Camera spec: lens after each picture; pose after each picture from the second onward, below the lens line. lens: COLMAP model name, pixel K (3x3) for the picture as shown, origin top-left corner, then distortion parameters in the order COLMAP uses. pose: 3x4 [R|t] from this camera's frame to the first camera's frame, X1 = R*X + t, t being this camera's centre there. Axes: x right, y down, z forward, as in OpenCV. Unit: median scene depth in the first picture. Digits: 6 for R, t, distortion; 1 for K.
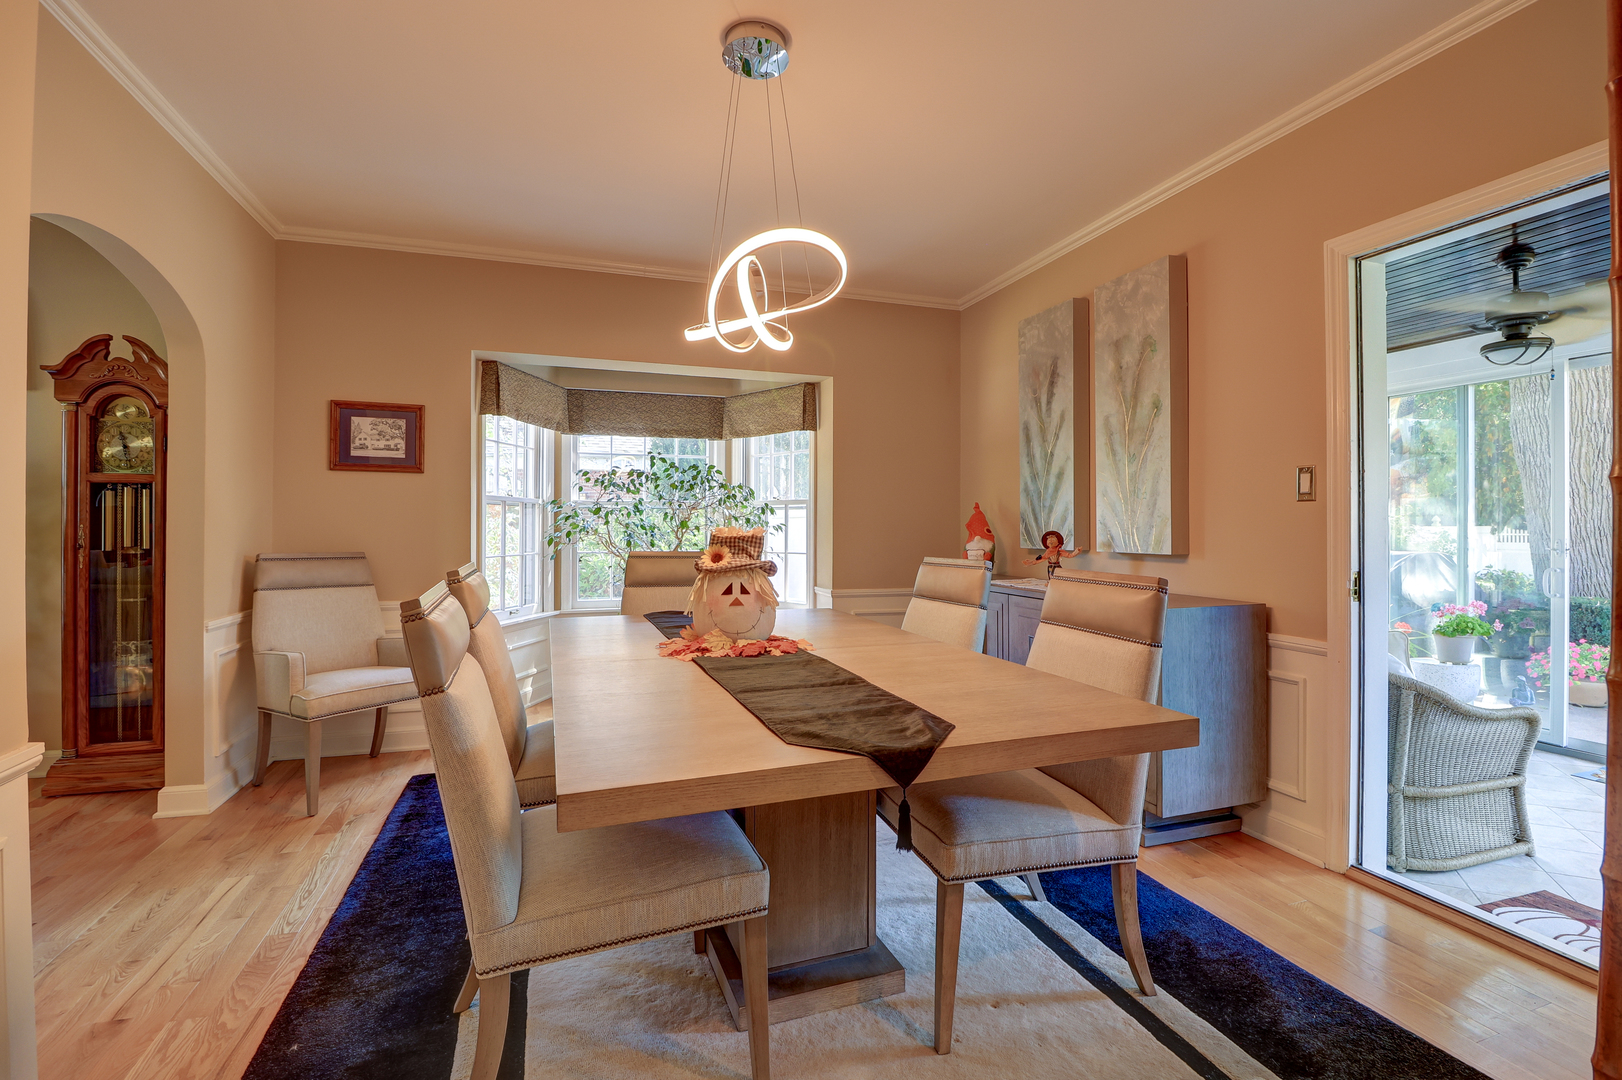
lens RADIAL K [[746.5, 0, 814.4], [0, 746.5, 523.6], [0, 0, 1]] dist [-0.002281, -0.010974]
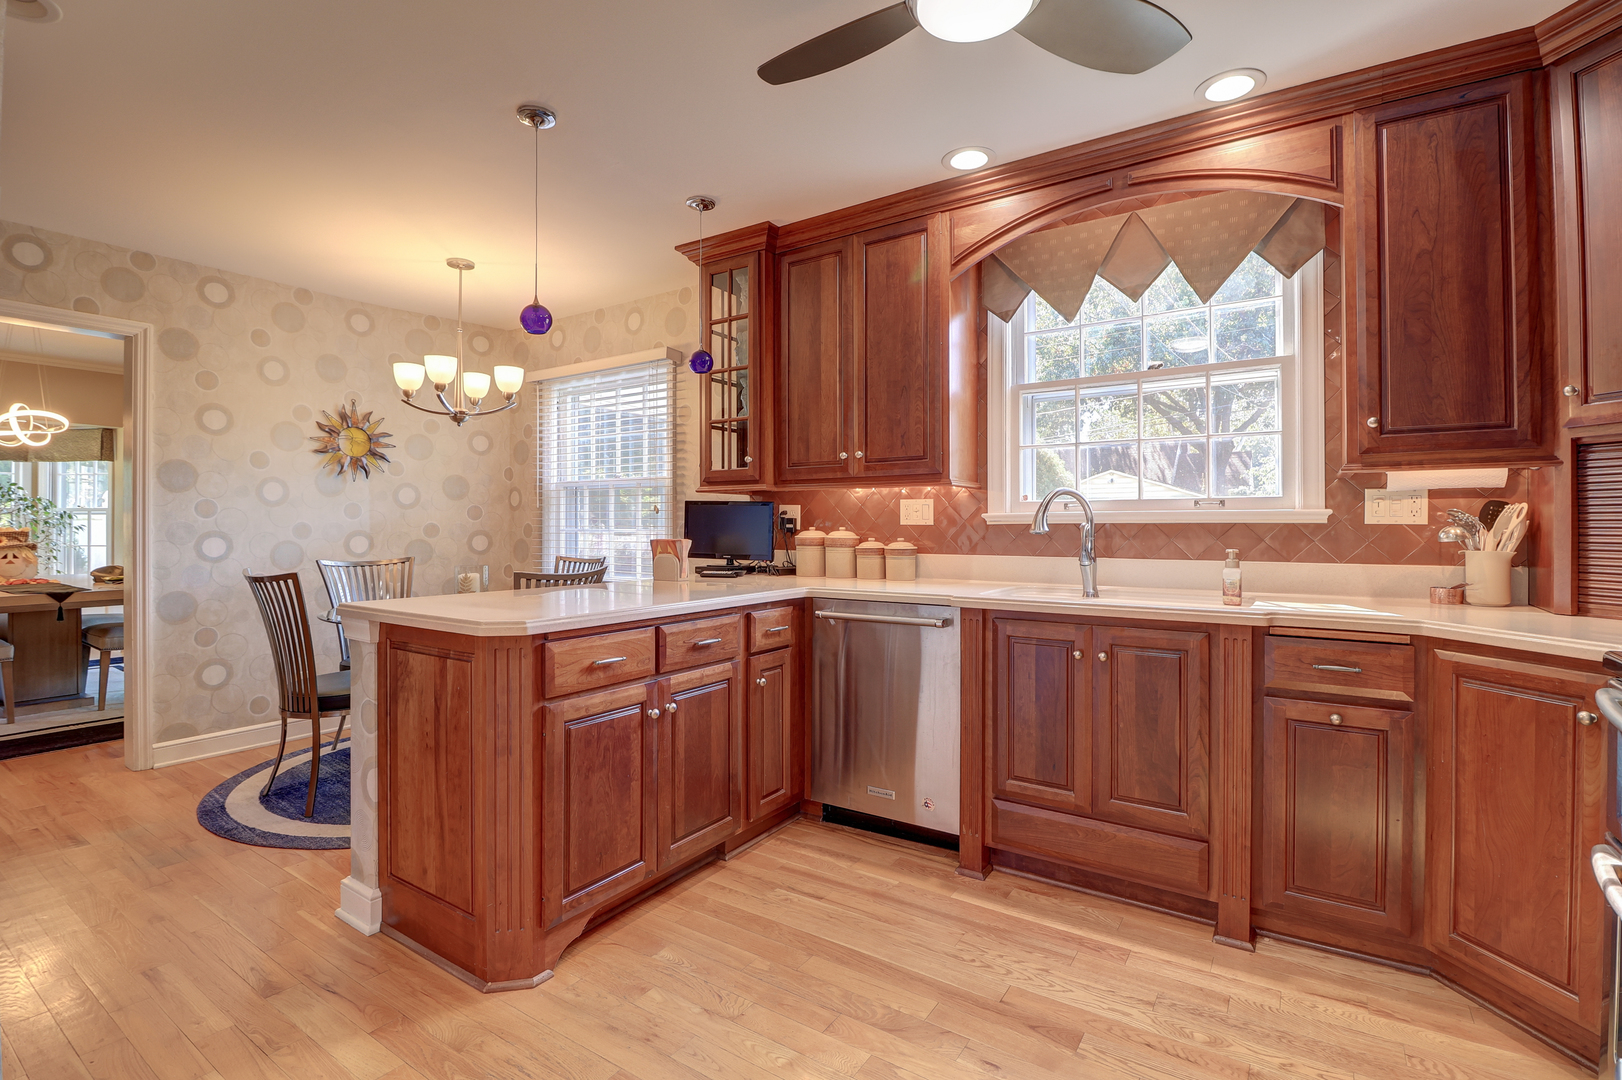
lens RADIAL K [[746.5, 0, 814.4], [0, 746.5, 523.6], [0, 0, 1]] dist [-0.002281, -0.010974]
pose [[0.793061, -0.000079, 0.609143, 0.252055], [-0.000749, 0.999999, 0.001105, -0.006438], [-0.609142, -0.001332, 0.793060, -1.179333]]
